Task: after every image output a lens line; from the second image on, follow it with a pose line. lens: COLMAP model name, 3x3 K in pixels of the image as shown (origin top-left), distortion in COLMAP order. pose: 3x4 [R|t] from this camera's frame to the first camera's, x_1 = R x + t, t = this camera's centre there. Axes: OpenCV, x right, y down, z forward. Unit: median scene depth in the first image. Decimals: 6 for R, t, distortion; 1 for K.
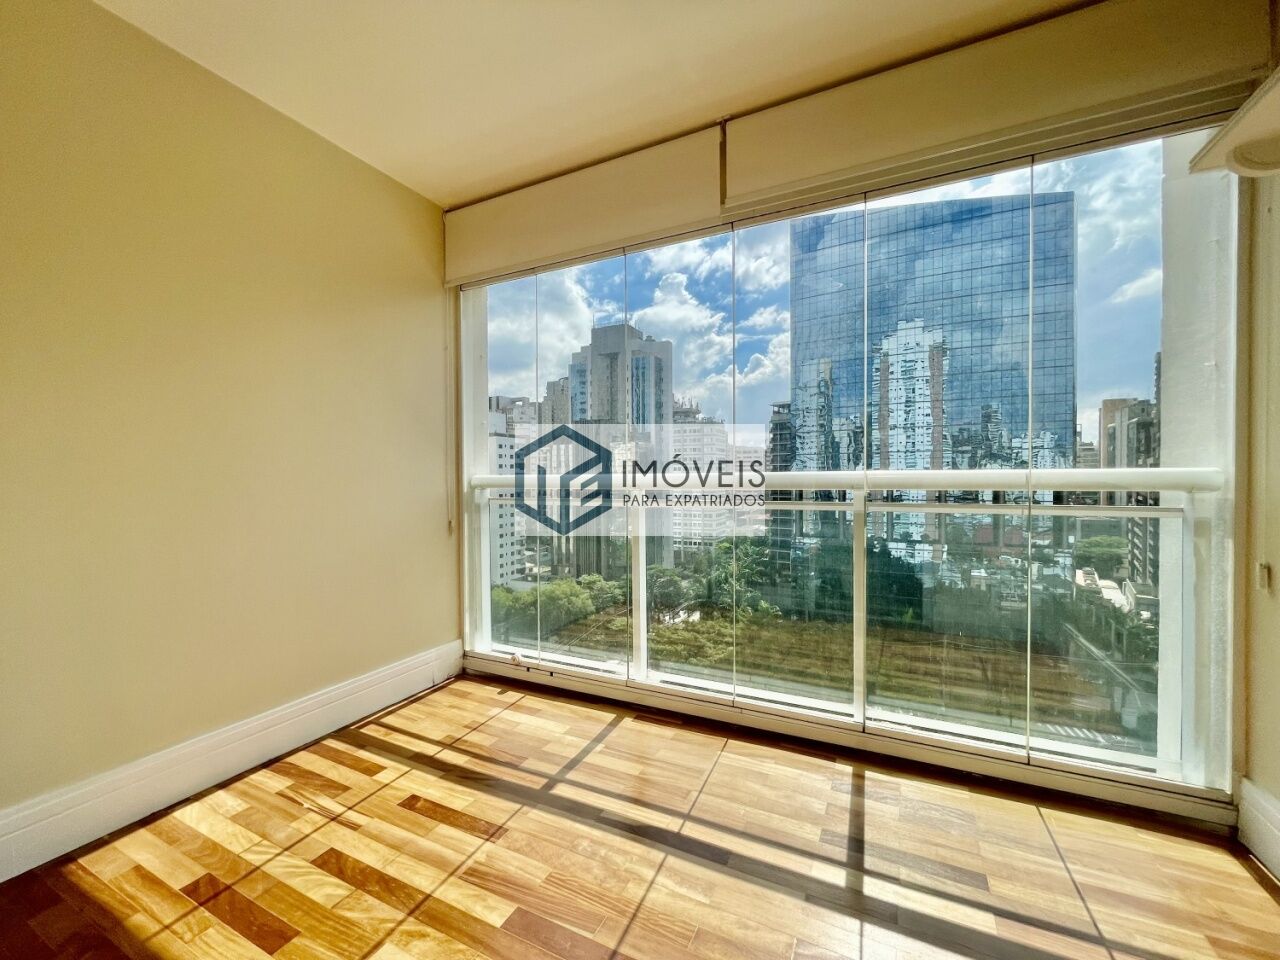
lens RADIAL K [[516.7, 0, 638.0], [0, 516.7, 480.9], [0, 0, 1]] dist [-0.001275, -0.000306]
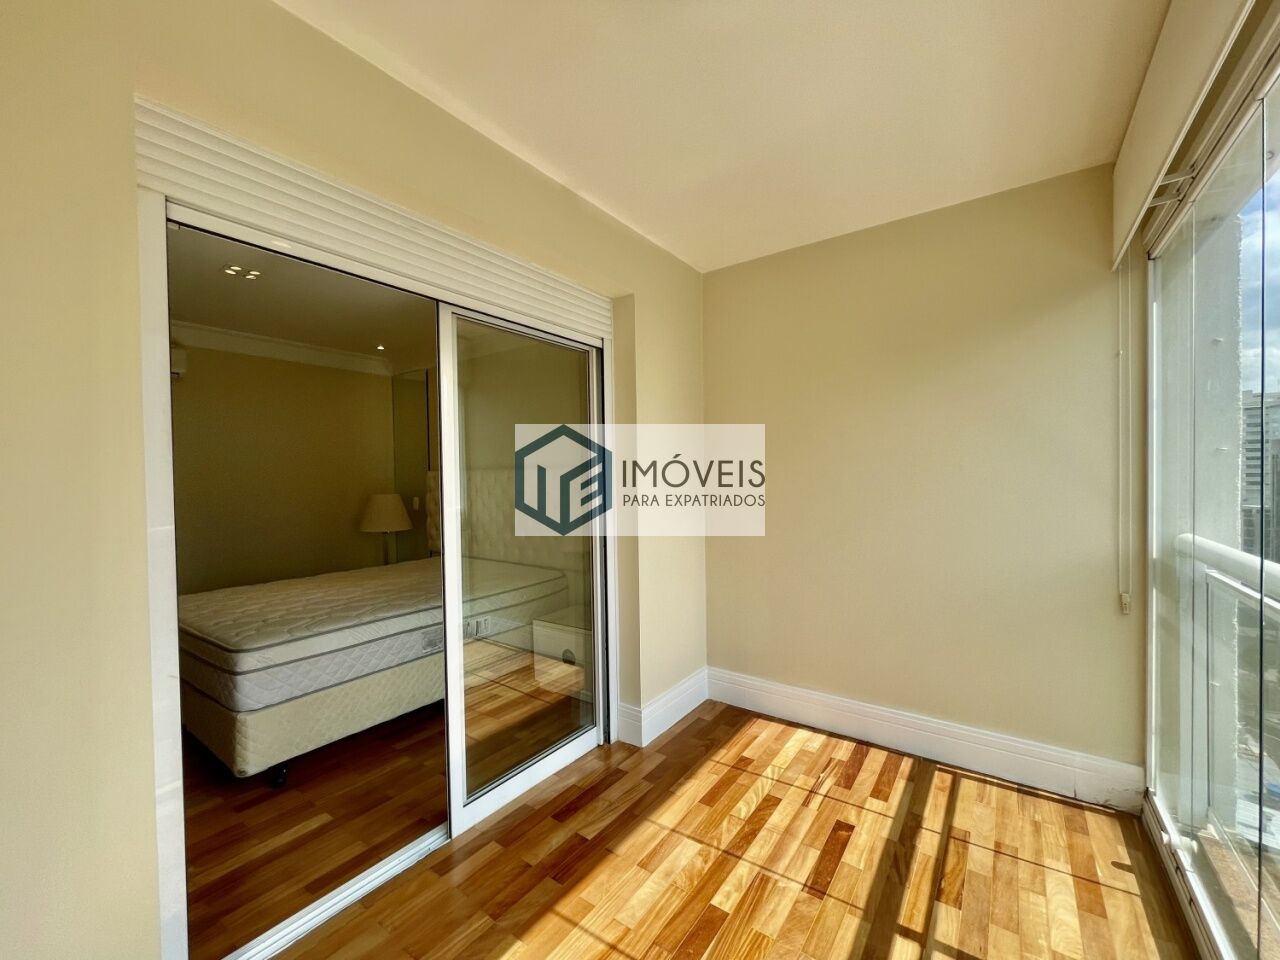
lens RADIAL K [[516.7, 0, 638.0], [0, 516.7, 480.9], [0, 0, 1]] dist [-0.001275, -0.000306]
pose [[-0.158894, 0.020081, -0.987091, 0.563951], [0.002701, 0.999798, 0.019905, -0.120607], [0.987292, 0.000497, -0.158916, 0.571068]]
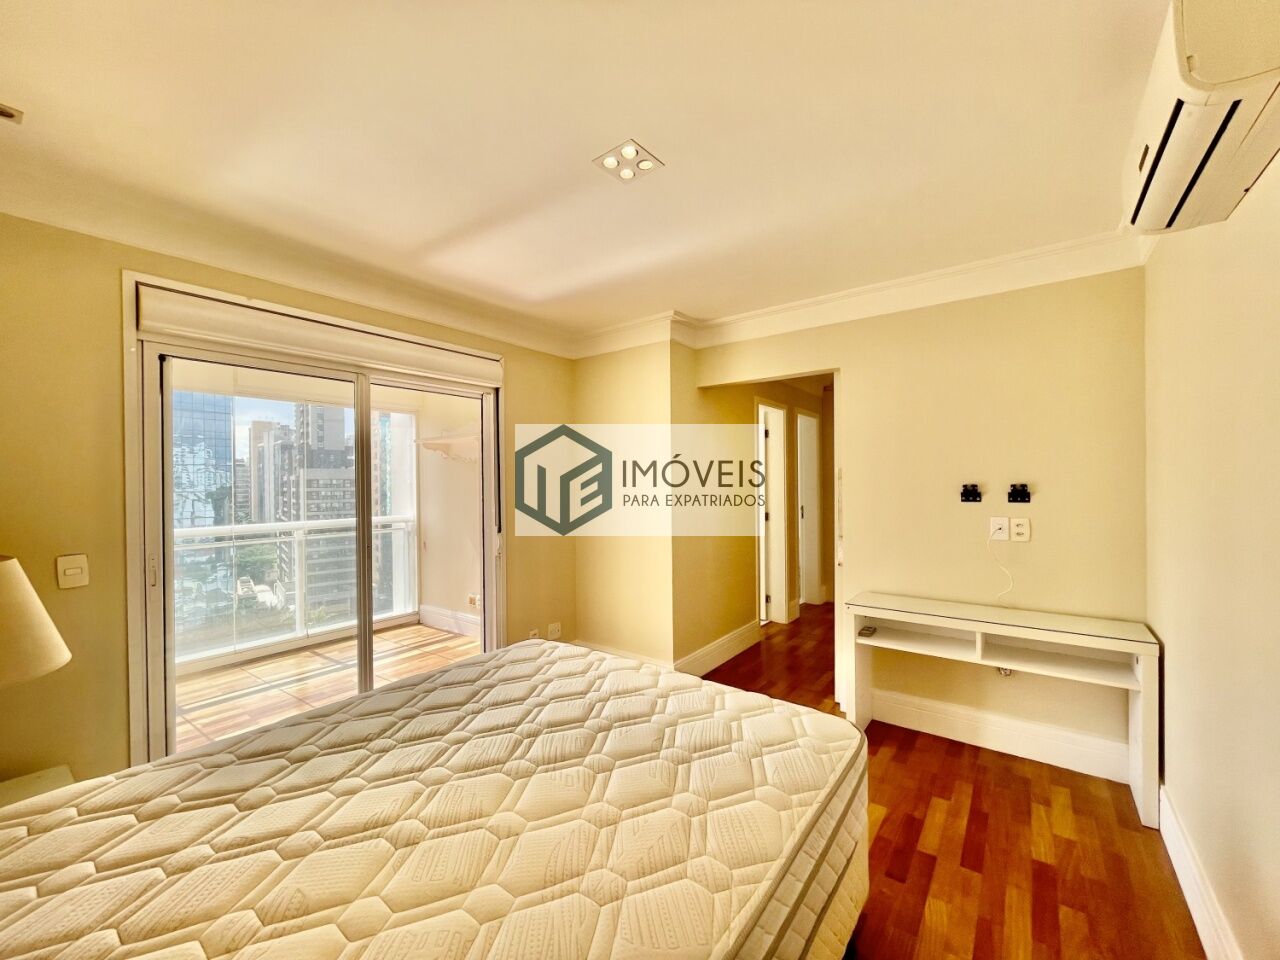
lens RADIAL K [[516.7, 0, 638.0], [0, 516.7, 480.9], [0, 0, 1]] dist [-0.001275, -0.000306]
pose [[0.193469, 0.004028, 0.981098, -1.332442], [0.023548, 0.999684, -0.008748, -0.130414], [-0.980824, 0.024796, 0.193313, -0.772536]]
